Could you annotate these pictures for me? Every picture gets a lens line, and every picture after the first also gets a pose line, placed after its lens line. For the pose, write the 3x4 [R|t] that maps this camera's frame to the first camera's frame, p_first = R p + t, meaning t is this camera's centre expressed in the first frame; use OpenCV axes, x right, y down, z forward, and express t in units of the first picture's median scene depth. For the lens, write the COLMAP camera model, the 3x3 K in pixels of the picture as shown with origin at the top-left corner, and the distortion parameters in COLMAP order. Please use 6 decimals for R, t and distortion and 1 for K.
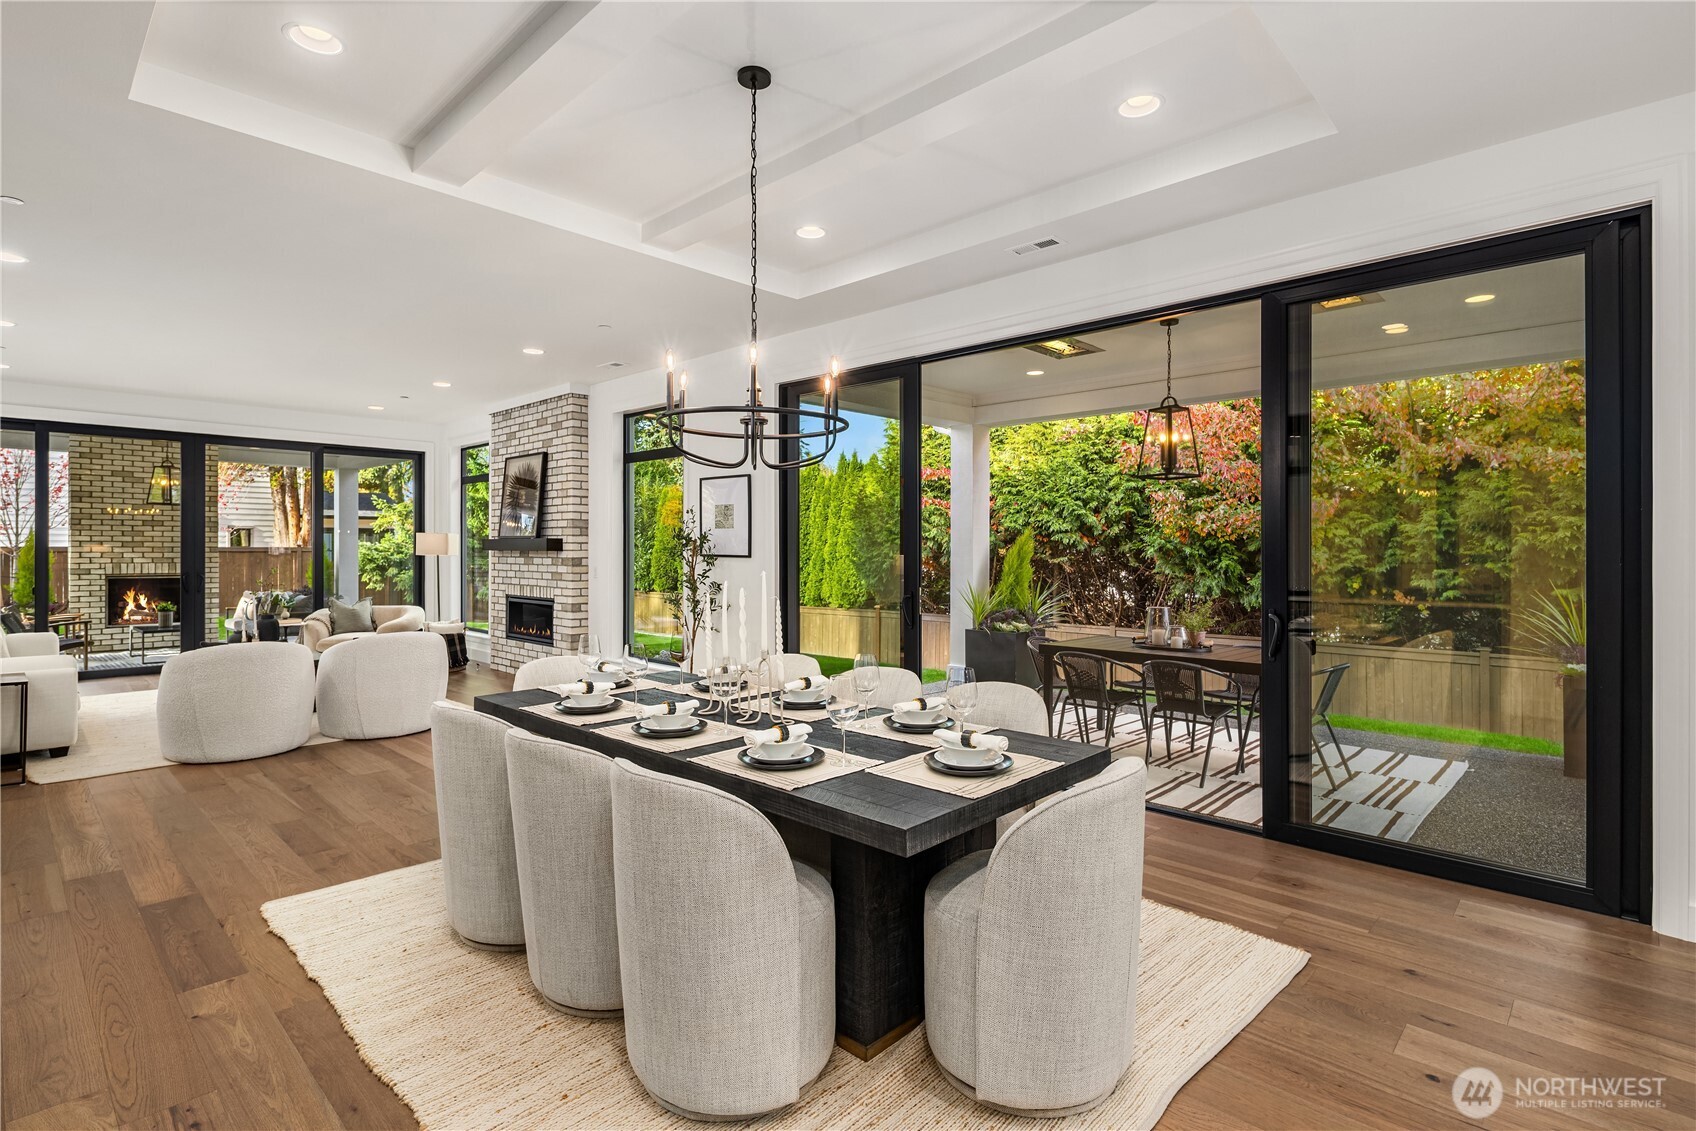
lens RADIAL K [[826.5, 0, 842.6], [0, 826.5, 555.9], [0, 0, 1]] dist [0.001653, 0.000050]
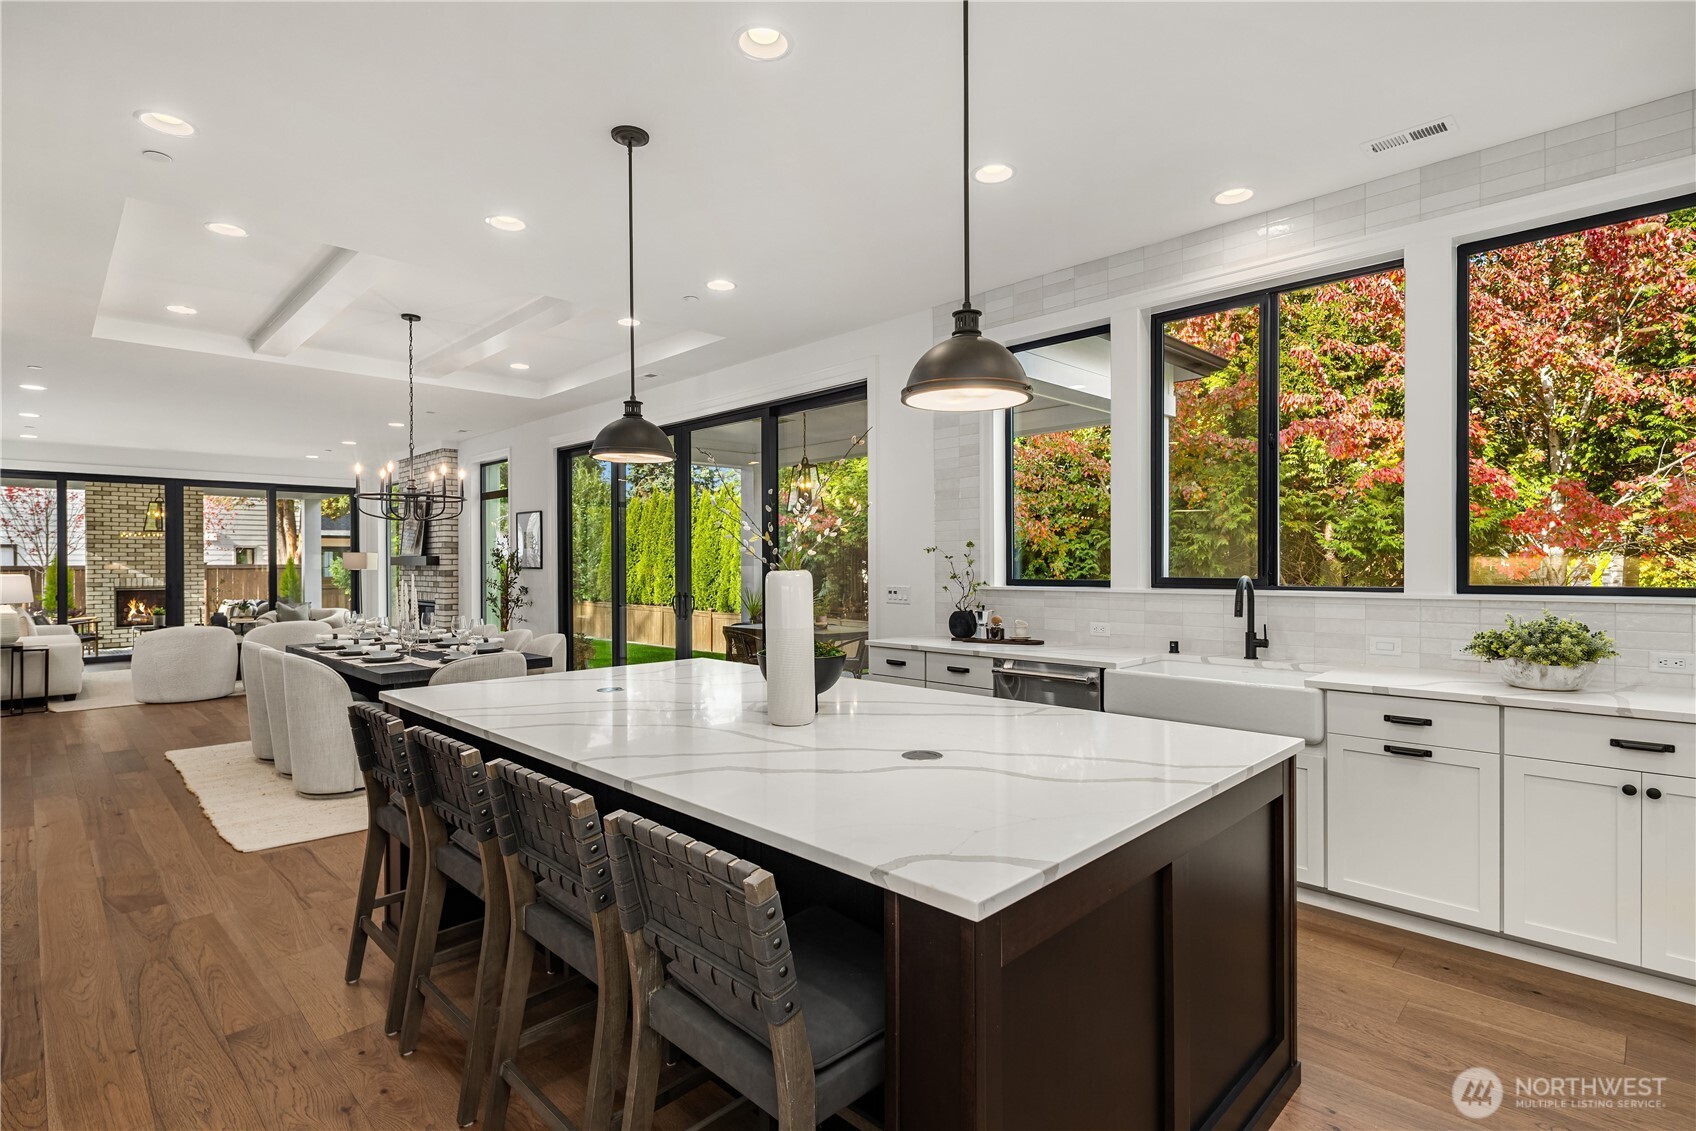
lens RADIAL K [[826.5, 0, 836.8], [0, 826.5, 572.0], [0, 0, 1]] dist [0.001653, 0.000050]
pose [[0.999676, -0.007346, -0.024368, 0.264160], [0.007444, 0.999965, 0.003914, 0.003358], [0.024339, -0.004094, 0.999695, -0.256544]]
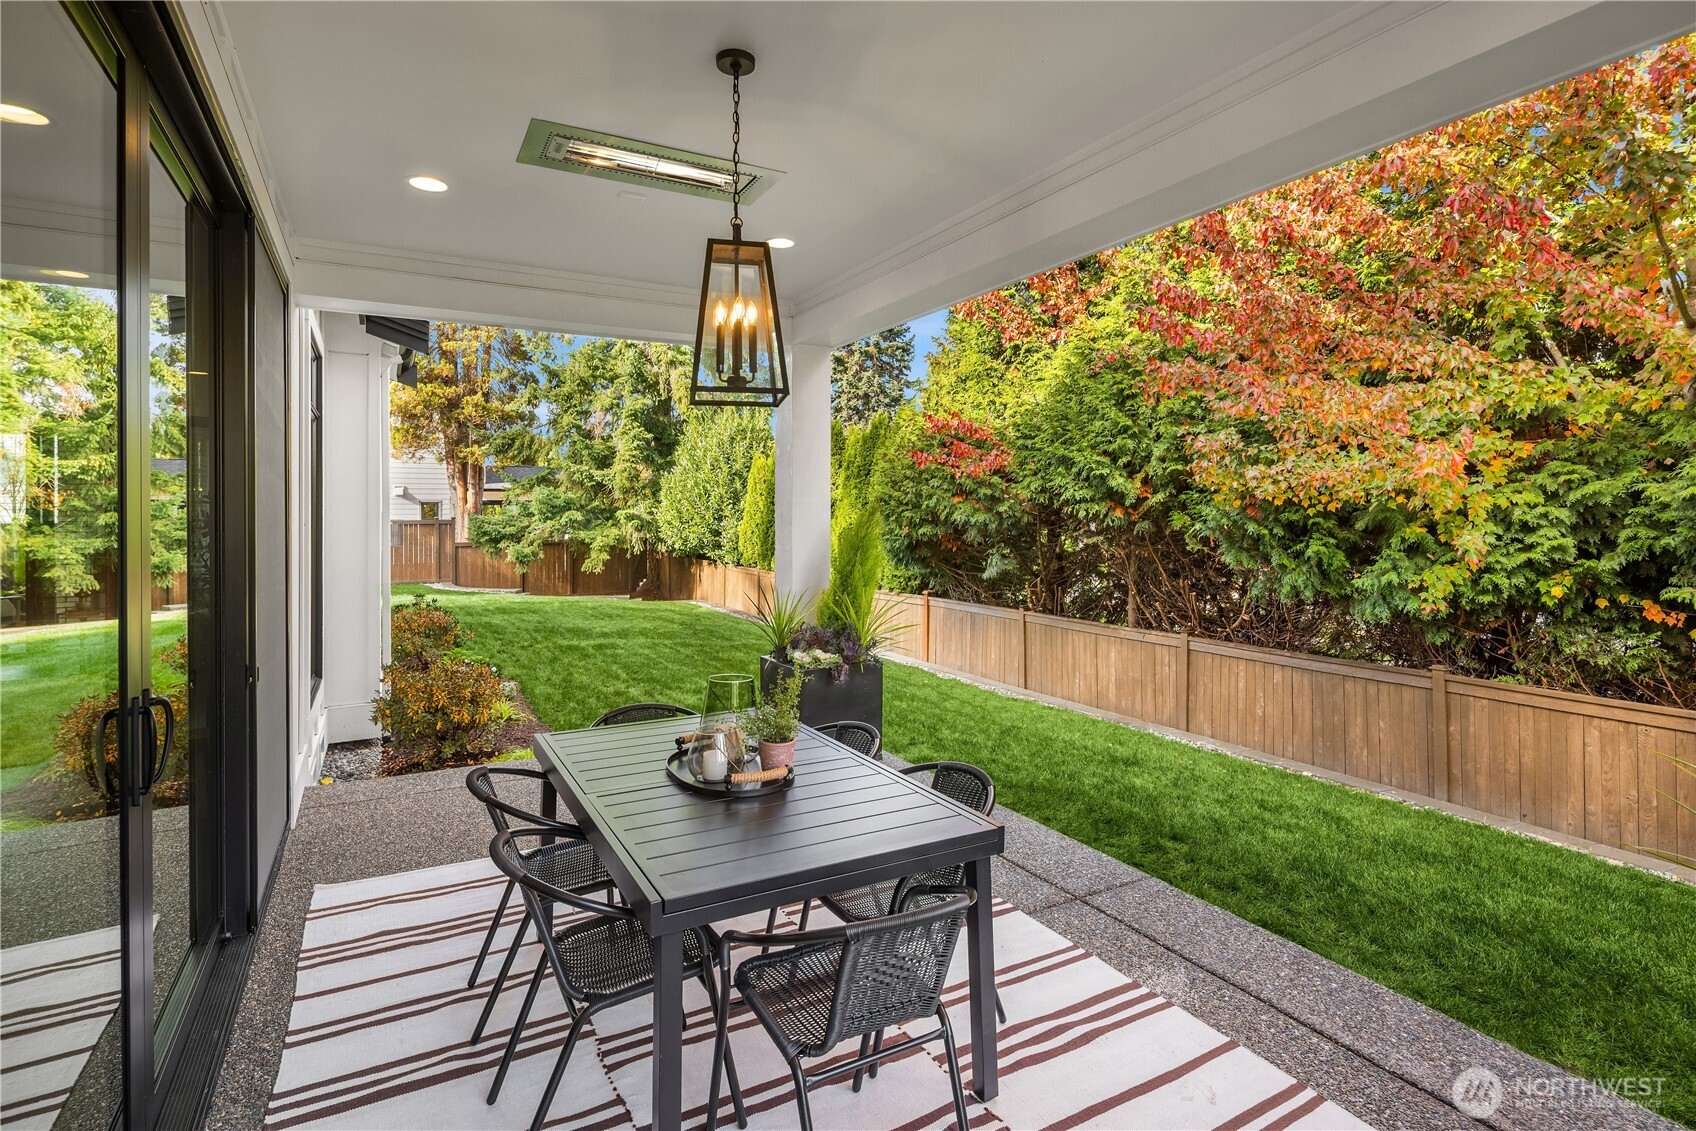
lens RADIAL K [[826.5, 0, 832.7], [0, 826.5, 529.0], [0, 0, 1]] dist [0.001653, 0.000050]
pose [[0.955883, -0.001823, -0.293741, 0.311367], [0.004590, 0.999951, 0.008729, -0.014239], [0.293711, -0.009692, 0.955845, 0.309385]]
